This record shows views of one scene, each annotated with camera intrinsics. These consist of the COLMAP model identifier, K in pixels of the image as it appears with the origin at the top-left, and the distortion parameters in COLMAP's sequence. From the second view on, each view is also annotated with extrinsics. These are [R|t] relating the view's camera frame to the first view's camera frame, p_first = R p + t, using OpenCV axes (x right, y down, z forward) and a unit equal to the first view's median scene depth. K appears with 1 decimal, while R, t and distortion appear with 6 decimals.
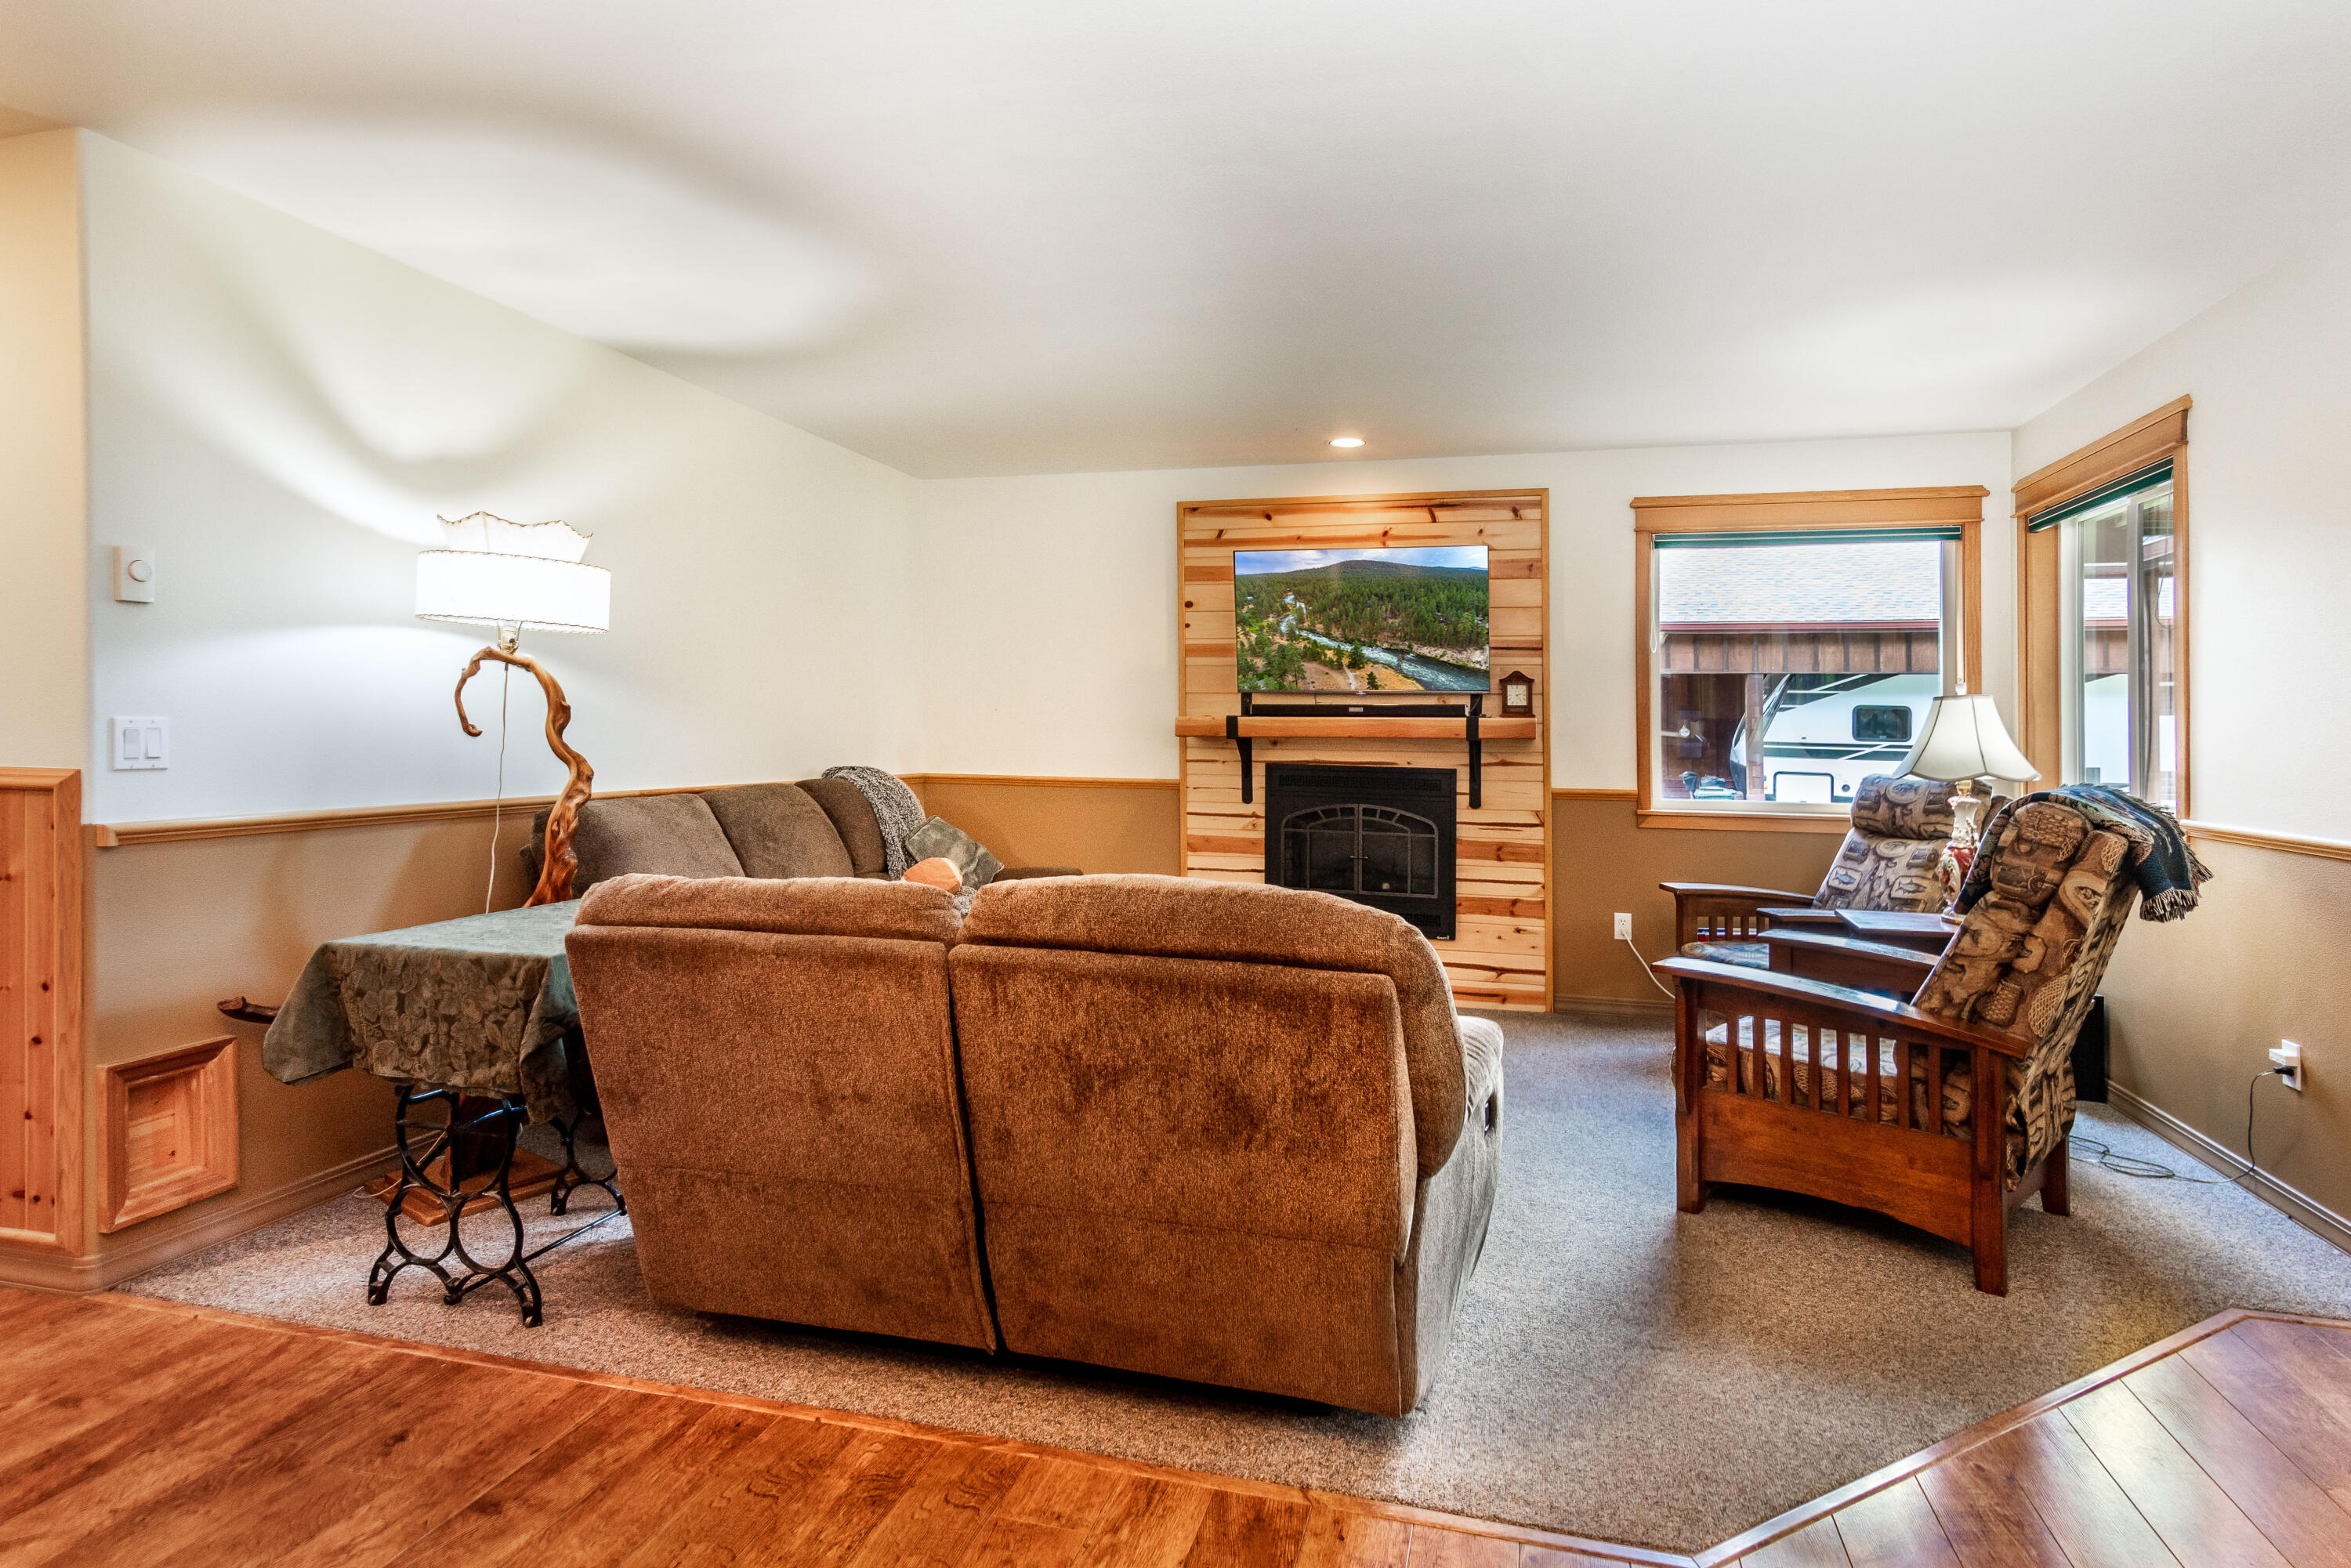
lens RADIAL K [[1273.9, 0, 1123.3], [0, 1273.9, 735.7], [0, 0, 1]] dist [0.005698, 0.000976]
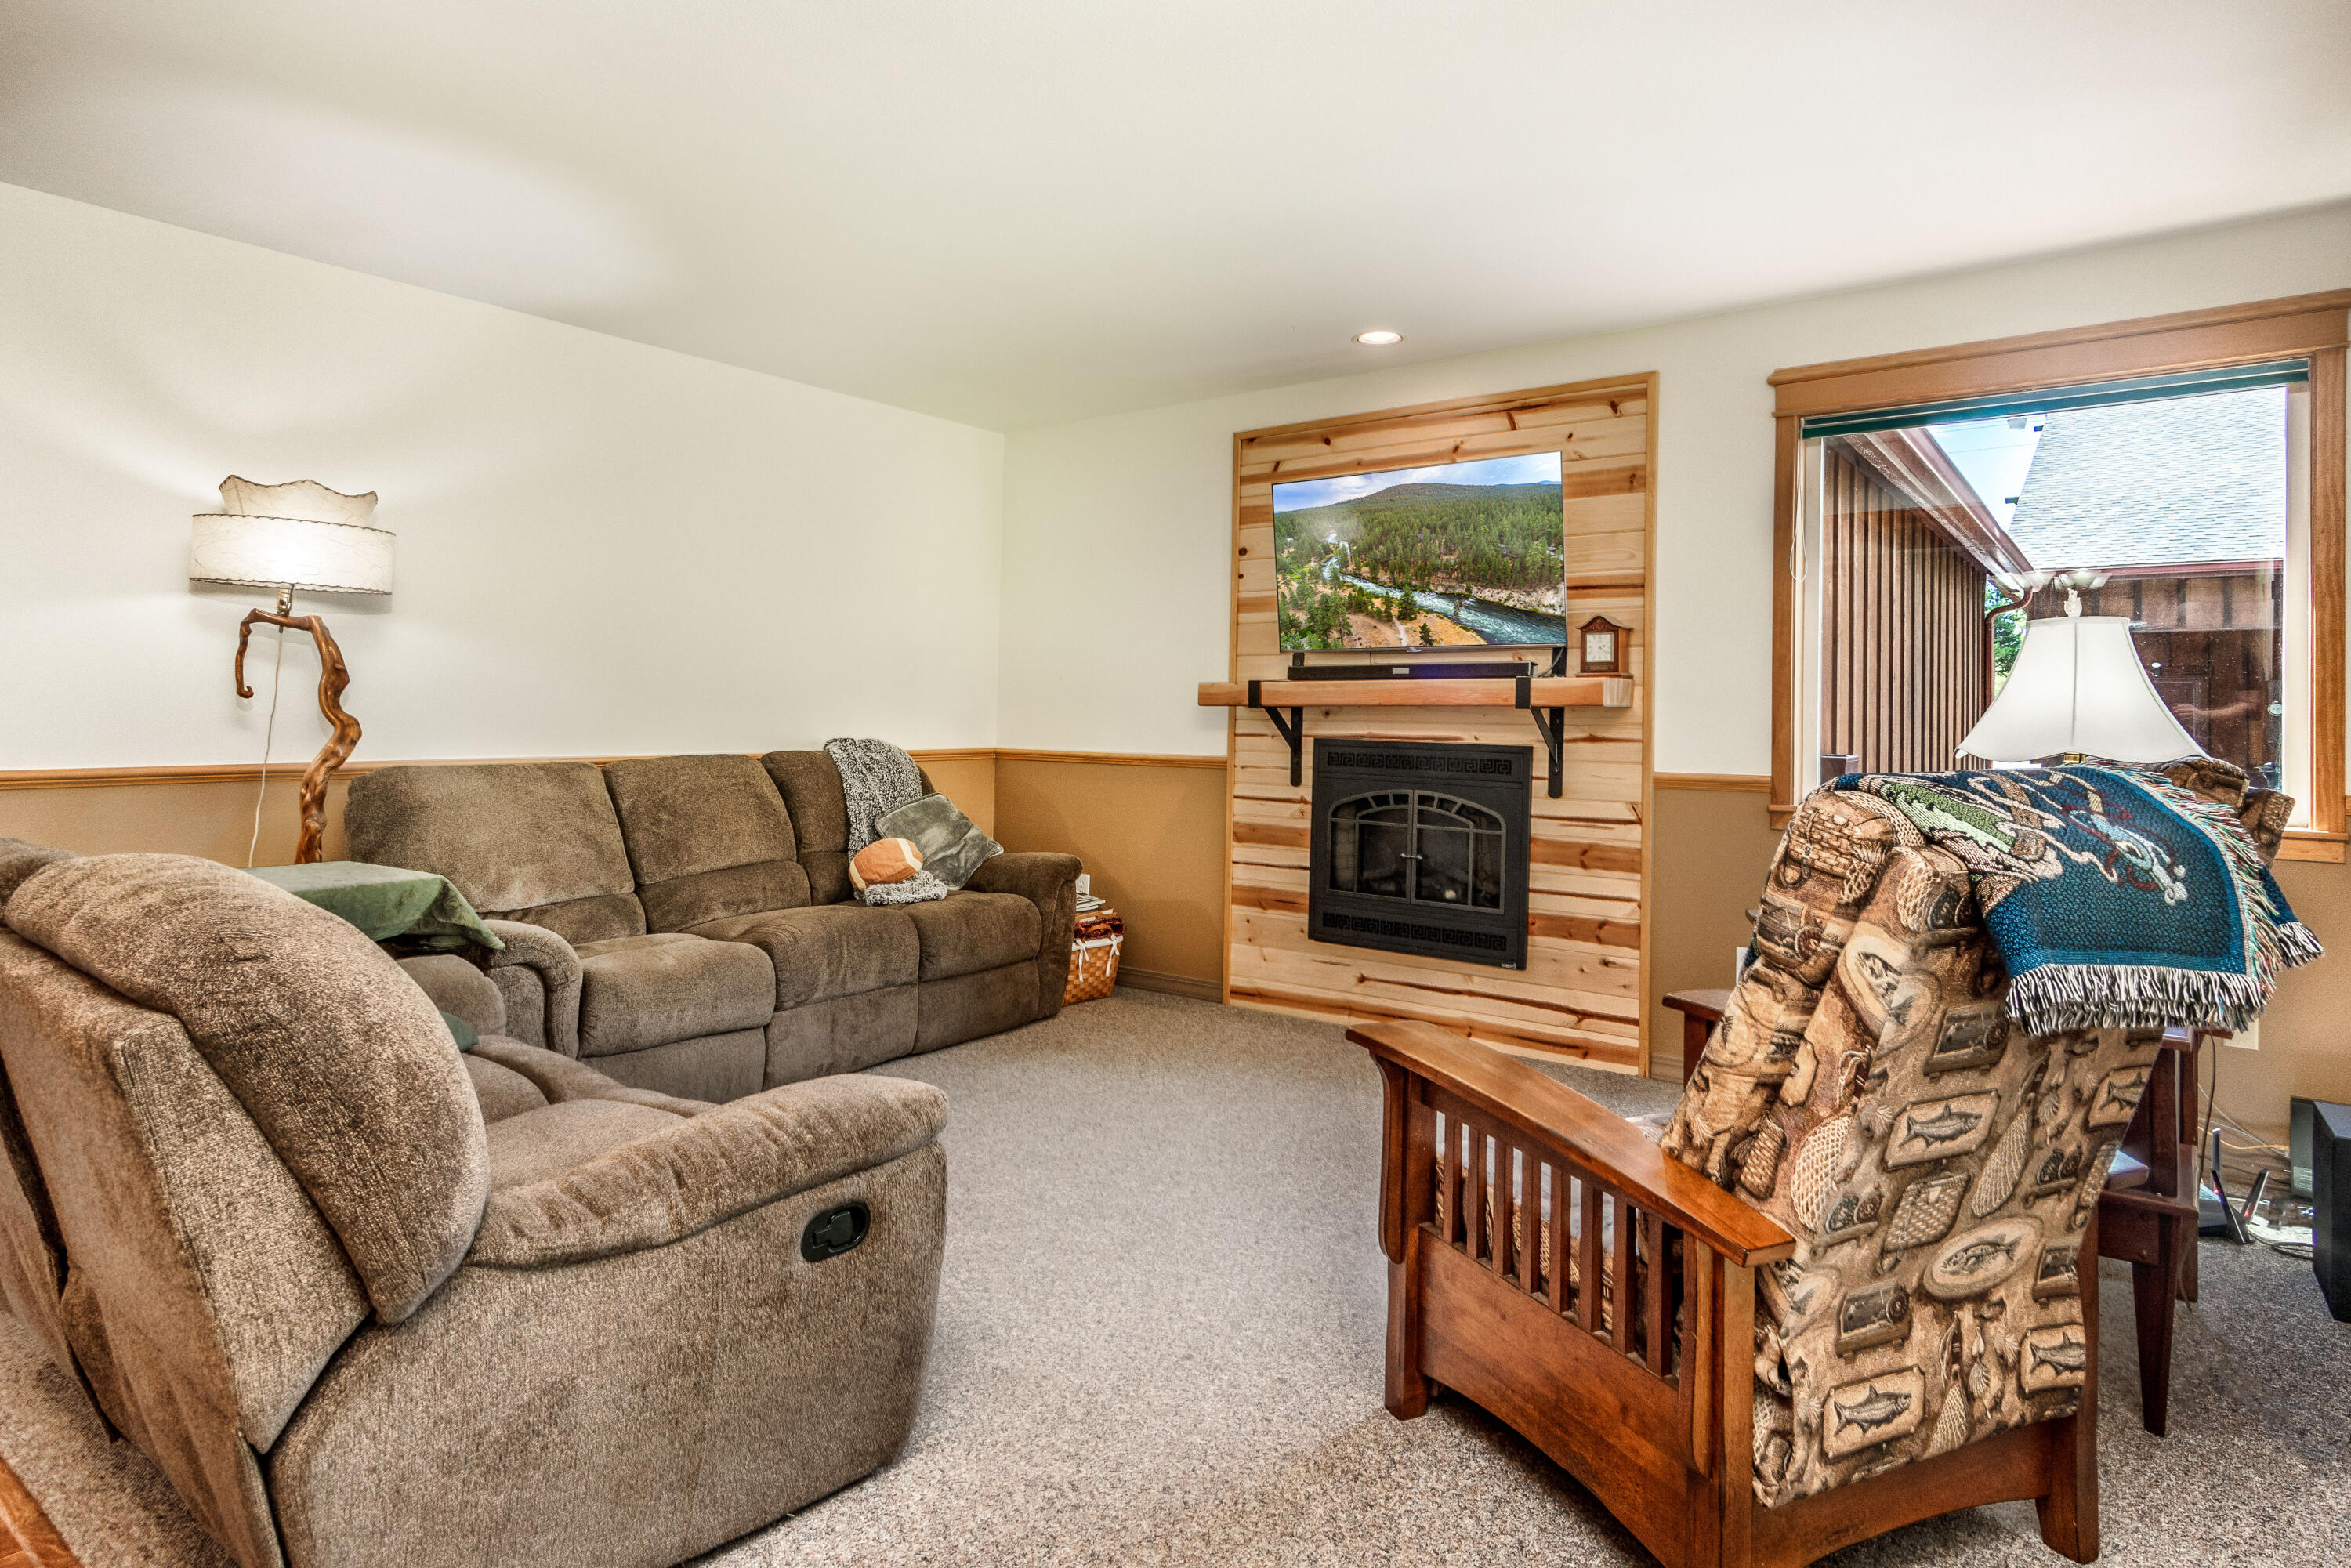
lens RADIAL K [[1273.9, 0, 1186.9], [0, 1273.9, 701.7], [0, 0, 1]] dist [0.005698, 0.000976]
pose [[0.932239, -0.005474, -0.361803, 0.346970], [-0.000441, 0.999868, -0.016264, 0.011990], [0.361844, 0.015321, 0.932113, 0.208194]]
